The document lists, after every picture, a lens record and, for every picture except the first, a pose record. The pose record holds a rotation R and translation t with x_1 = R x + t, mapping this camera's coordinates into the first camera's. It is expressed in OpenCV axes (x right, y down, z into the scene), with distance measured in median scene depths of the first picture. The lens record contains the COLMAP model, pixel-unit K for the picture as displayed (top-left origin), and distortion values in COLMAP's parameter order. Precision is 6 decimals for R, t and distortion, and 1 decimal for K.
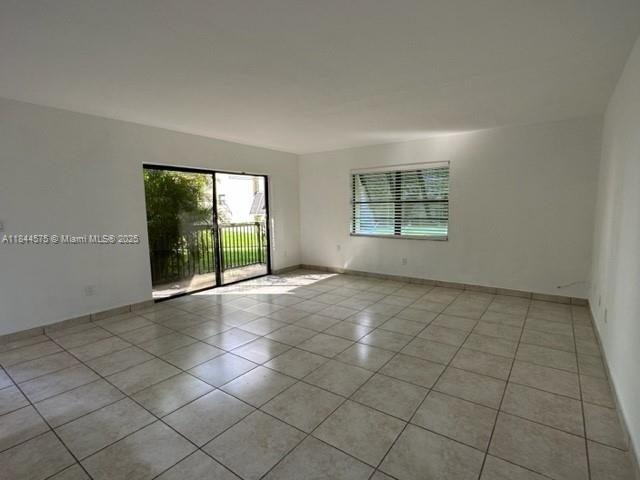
lens RADIAL K [[324.1, 0, 317.6], [0, 324.1, 244.6], [0, 0, 1]] dist [-0.002587, -0.000208]
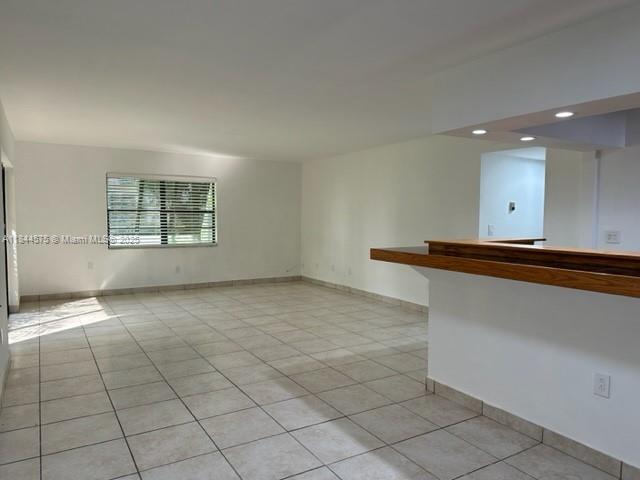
lens RADIAL K [[455.4, 0, 318.7], [0, 455.4, 244.1], [0, 0, 1]] dist [0.020308, -0.017166]
pose [[0.373240, -0.040534, 0.926849, -0.922368], [0.099421, 0.995039, 0.003479, 0.012078], [-0.922392, 0.090849, 0.375418, 0.044402]]
